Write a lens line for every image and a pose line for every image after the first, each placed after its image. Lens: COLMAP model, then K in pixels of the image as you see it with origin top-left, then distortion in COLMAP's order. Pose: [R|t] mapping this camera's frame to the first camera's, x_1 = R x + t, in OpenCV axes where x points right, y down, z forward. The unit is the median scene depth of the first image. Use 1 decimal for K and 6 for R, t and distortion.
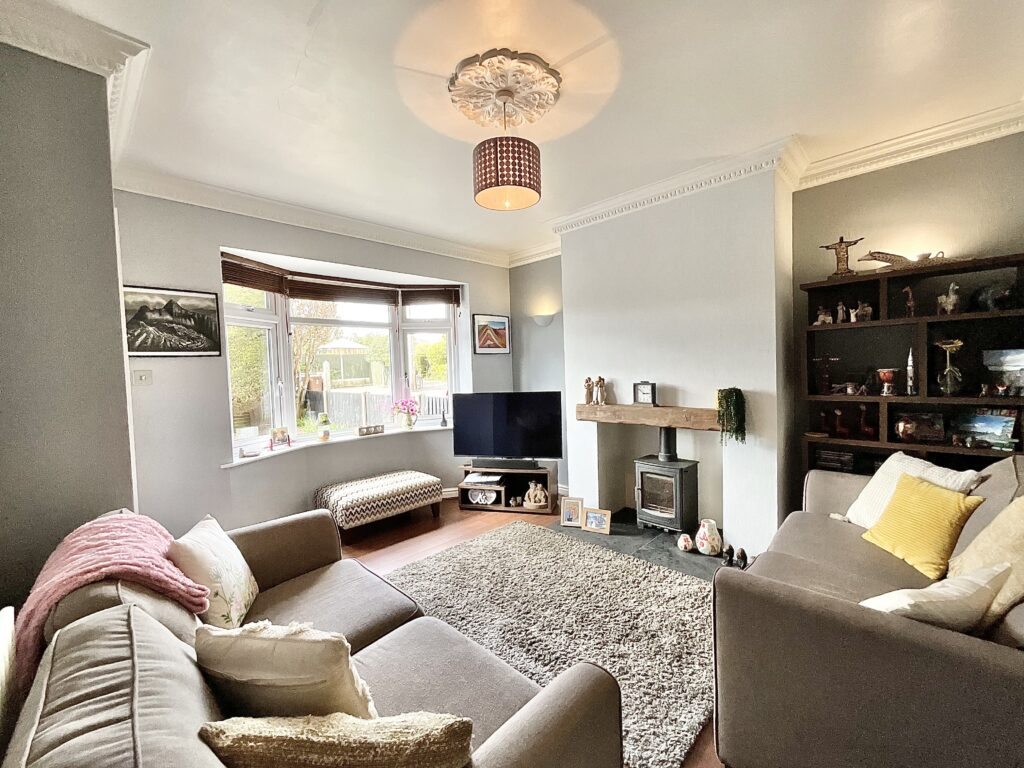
lens RADIAL K [[414.0, 0, 510.9], [0, 414.0, 382.6], [0, 0, 1]] dist [-0.001494, -0.000358]
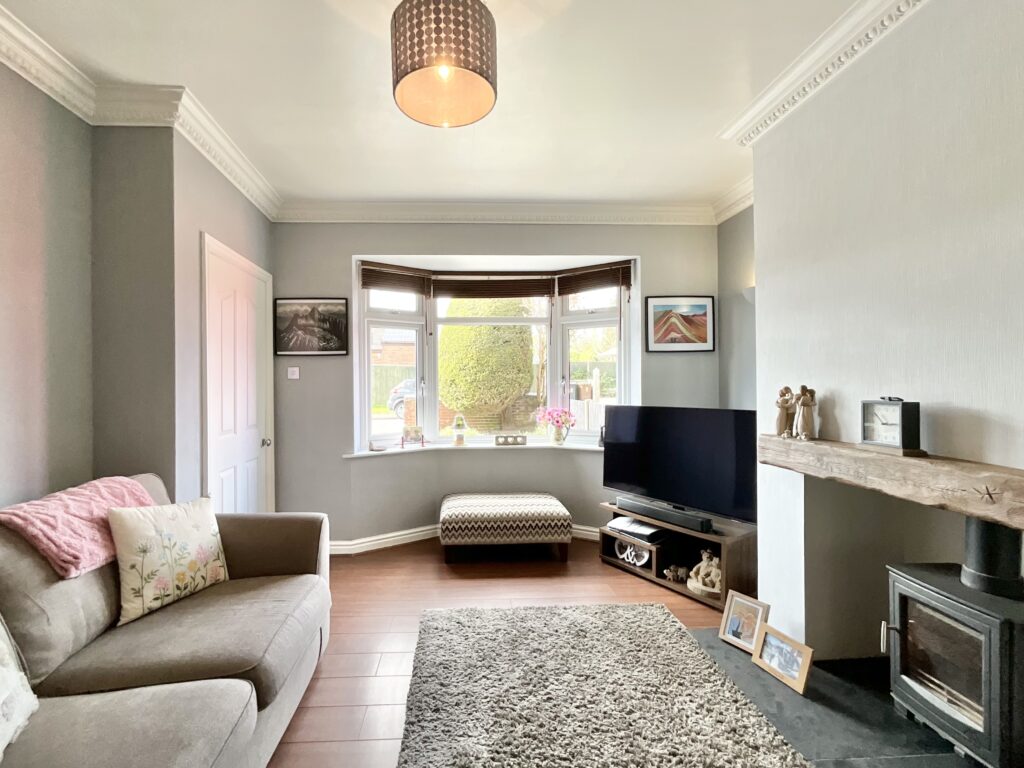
lens RADIAL K [[445.7, 0, 478.8], [0, 445.7, 384.2], [0, 0, 1]] dist [0.000081, -0.000039]
pose [[0.736809, 0.028430, -0.675503, 0.272434], [-0.041316, 0.999142, -0.003015, 0.001738], [0.674838, 0.030131, 0.737351, 0.280509]]
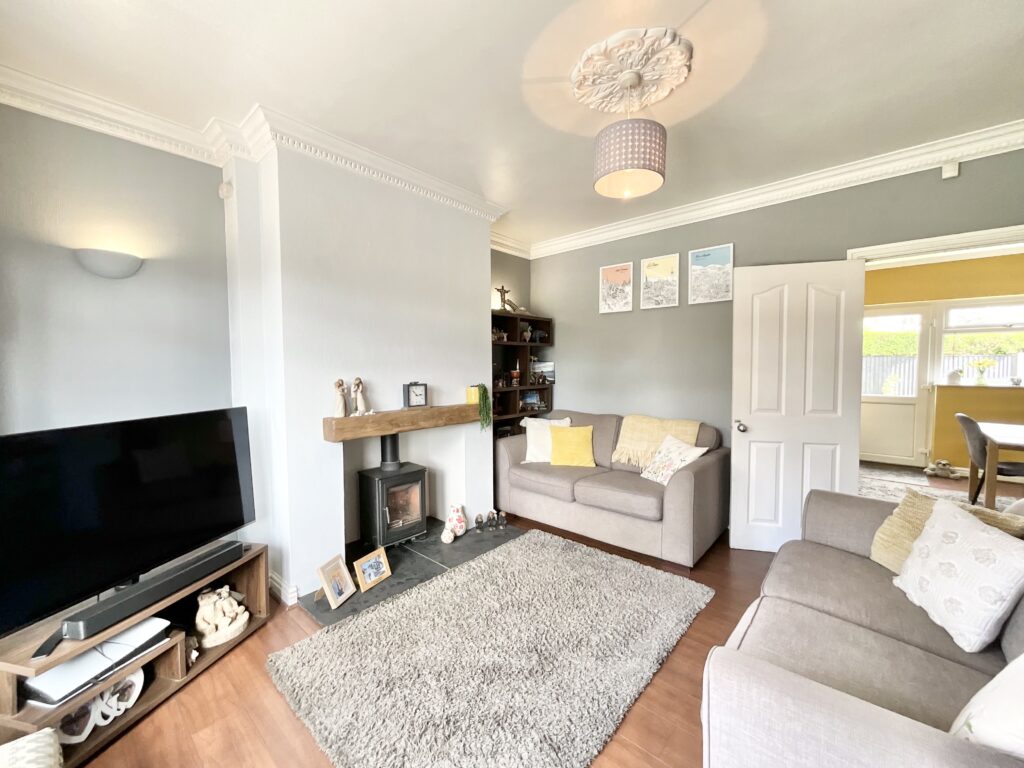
lens RADIAL K [[416.1, 0, 512.0], [0, 416.1, 384.0], [0, 0, 1]] dist [0.000622, -0.000278]
pose [[-0.056520, -0.011567, 0.998334, -0.514230], [0.045529, 0.998863, 0.014151, -0.002023], [-0.997363, 0.046252, -0.055929, 0.711922]]
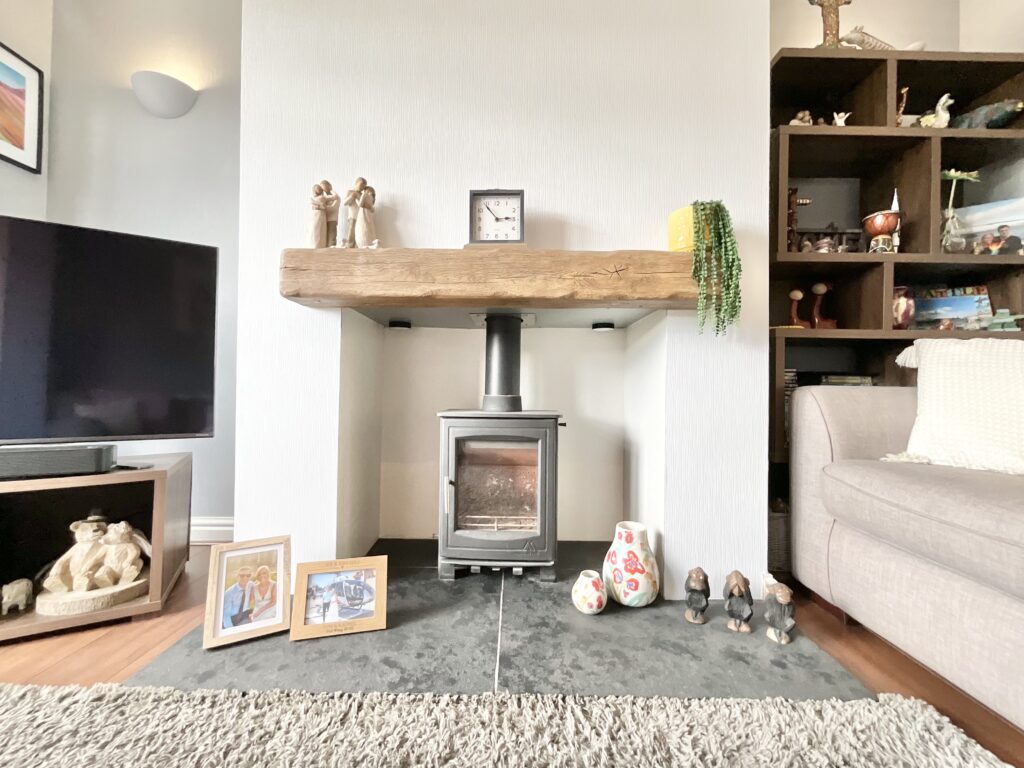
lens RADIAL K [[416.1, 0, 512.0], [0, 416.1, 384.0], [0, 0, 1]] dist [0.000622, -0.000278]
pose [[0.707443, 0.051718, 0.704875, 0.056940], [-0.010618, 0.997984, -0.062568, 0.170849], [-0.706690, 0.036779, 0.706567, 0.613921]]
